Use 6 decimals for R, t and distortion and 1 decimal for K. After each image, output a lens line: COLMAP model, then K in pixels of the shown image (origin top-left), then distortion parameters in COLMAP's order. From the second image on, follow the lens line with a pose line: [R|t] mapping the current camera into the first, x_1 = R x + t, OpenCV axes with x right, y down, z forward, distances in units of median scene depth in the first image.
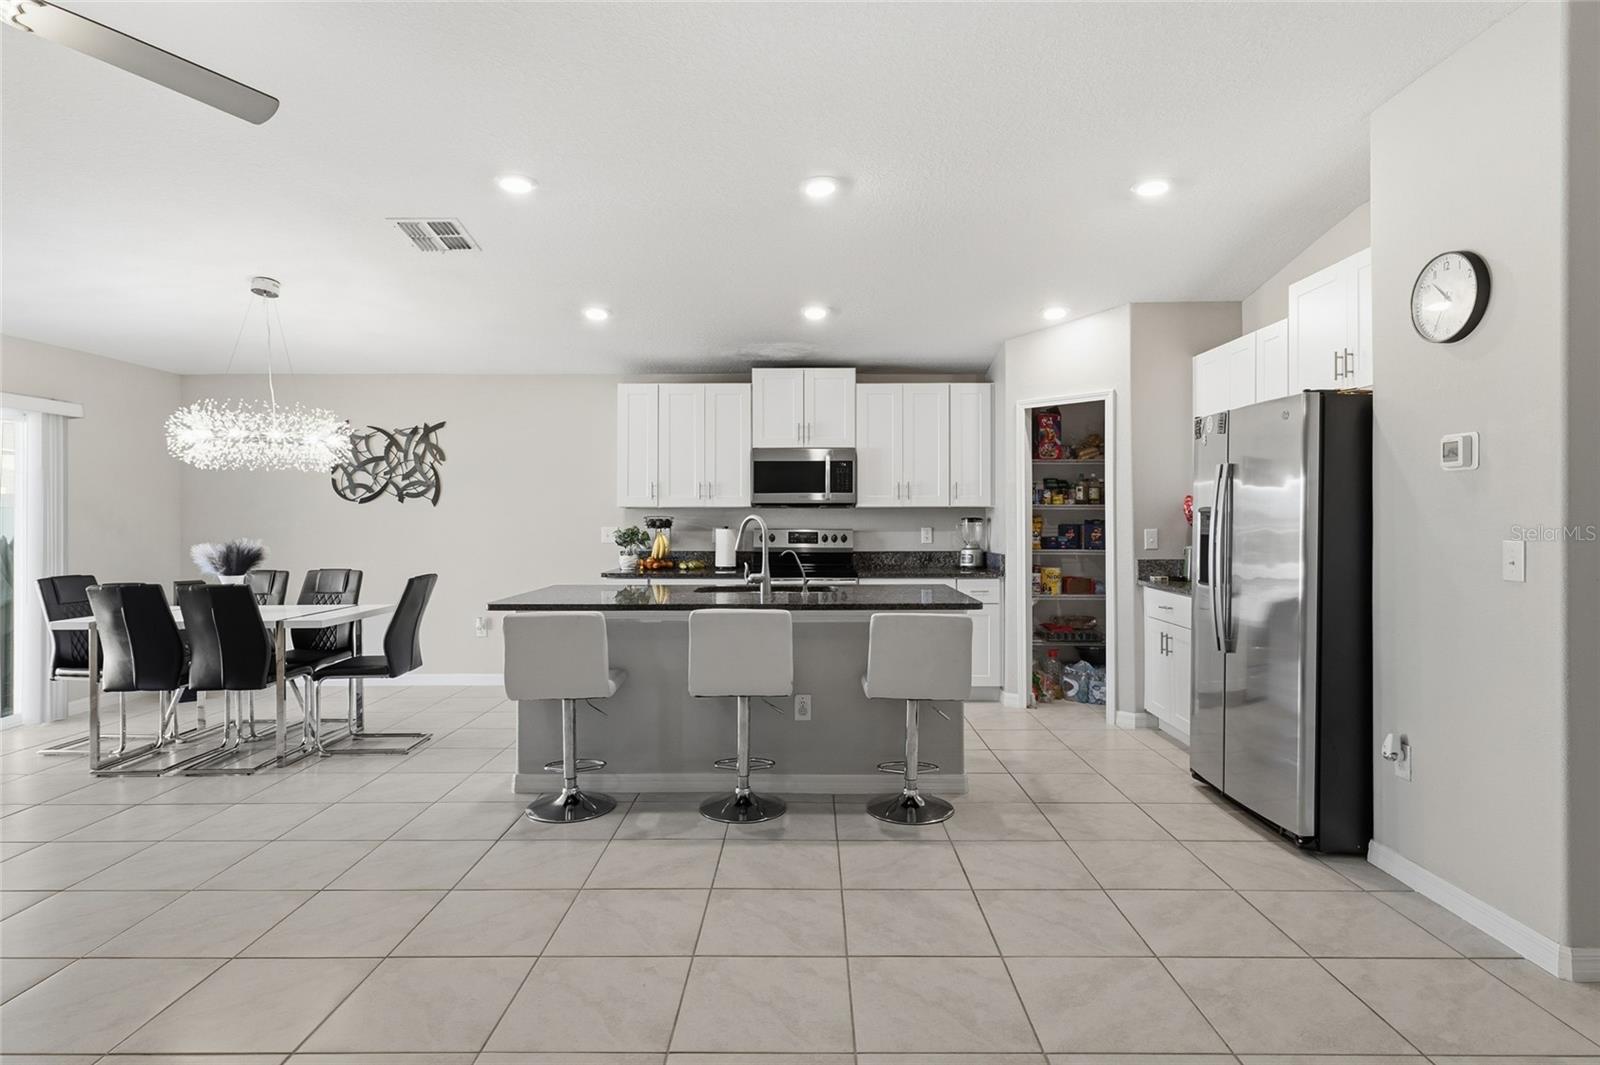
lens RADIAL K [[834.0, 0, 793.5], [0, 834.0, 518.0], [0, 0, 1]] dist [0.005575, -0.007176]
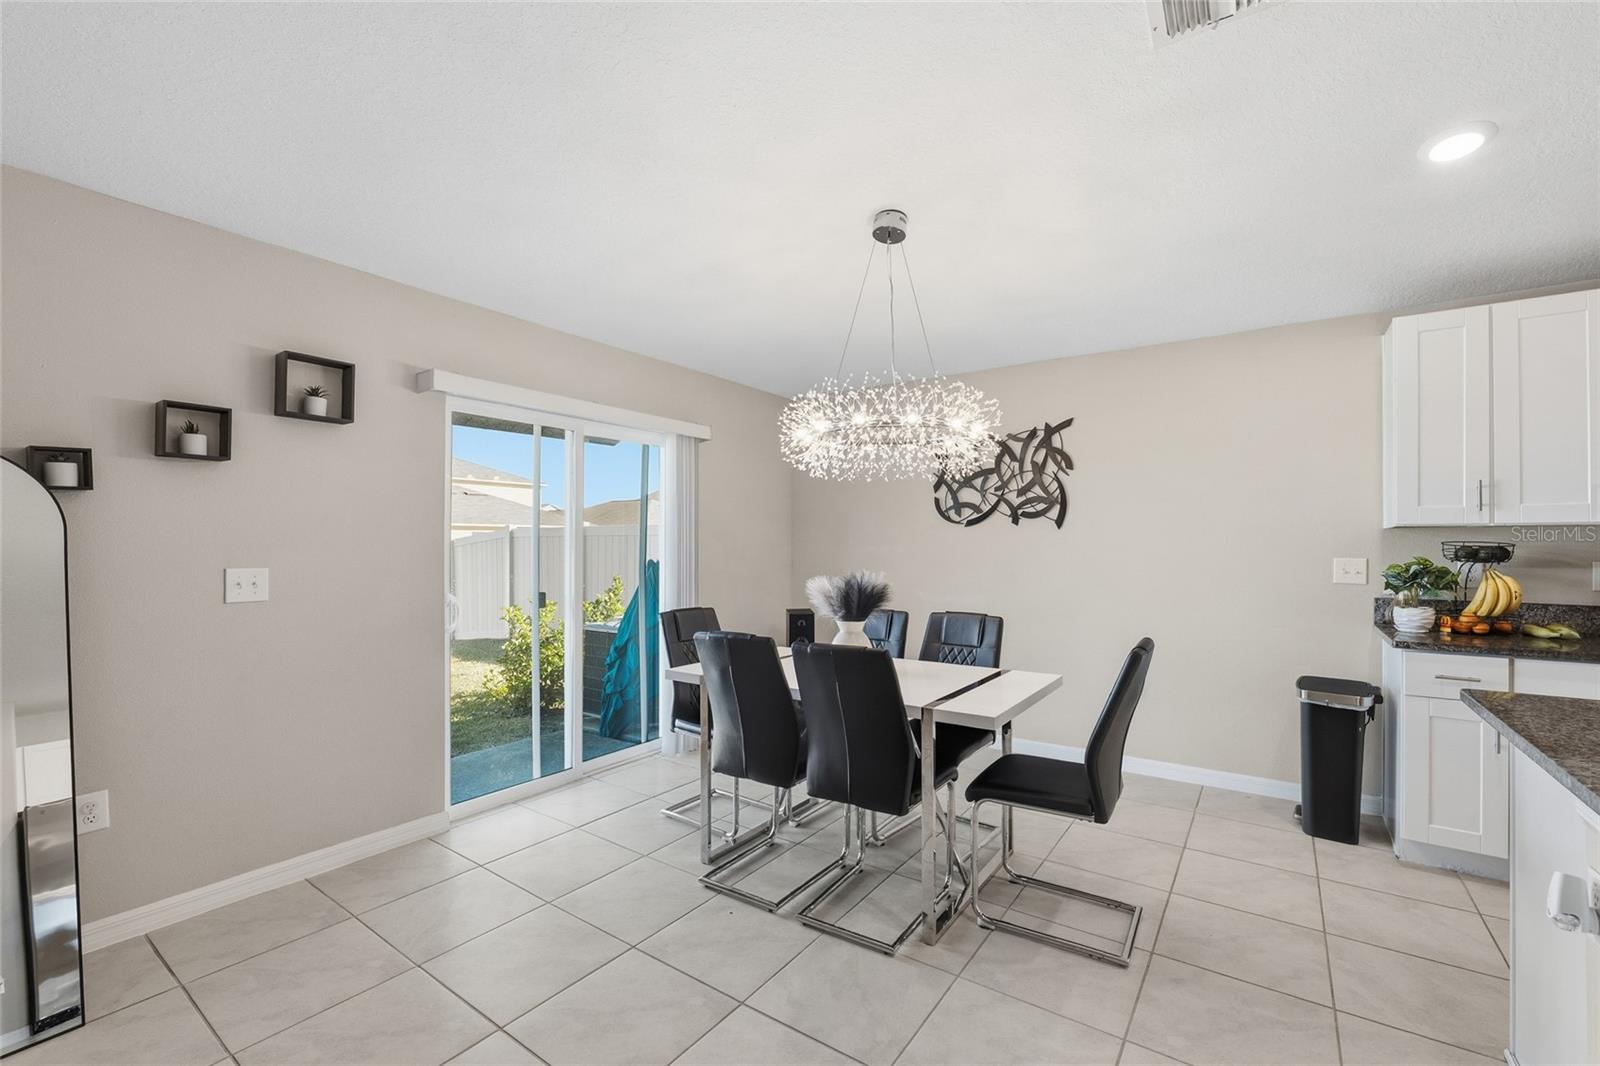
lens RADIAL K [[690.0, 0, 826.3], [0, 690.0, 543.1], [0, 0, 1]] dist [-0.008677, -0.001971]
pose [[0.837189, -0.000715, -0.546913, -0.330935], [-0.001105, 0.999995, -0.002999, 0.001665], [0.546912, 0.003116, 0.837184, 0.441753]]
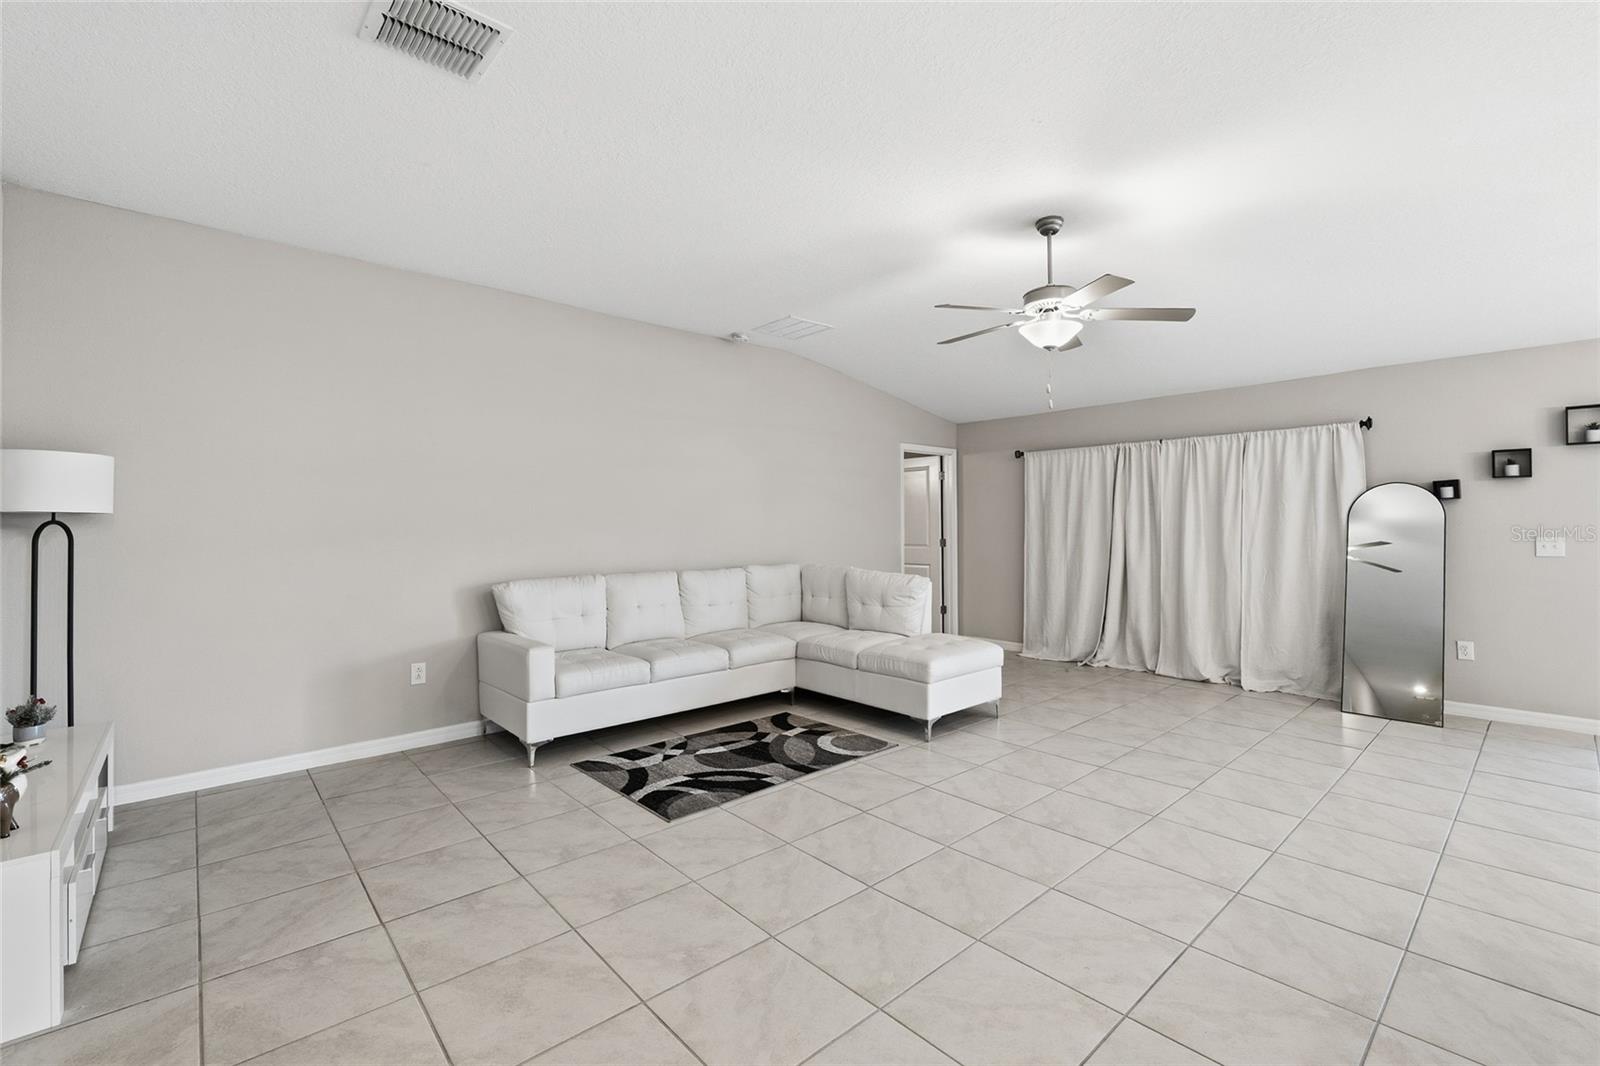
lens RADIAL K [[690.0, 0, 835.0], [0, 690.0, 516.9], [0, 0, 1]] dist [-0.008677, -0.001971]
pose [[-0.702363, -0.005328, -0.711799, 0.279496], [0.004627, 0.999917, -0.012051, 0.000710], [0.711804, -0.011758, -0.702280, 0.585913]]
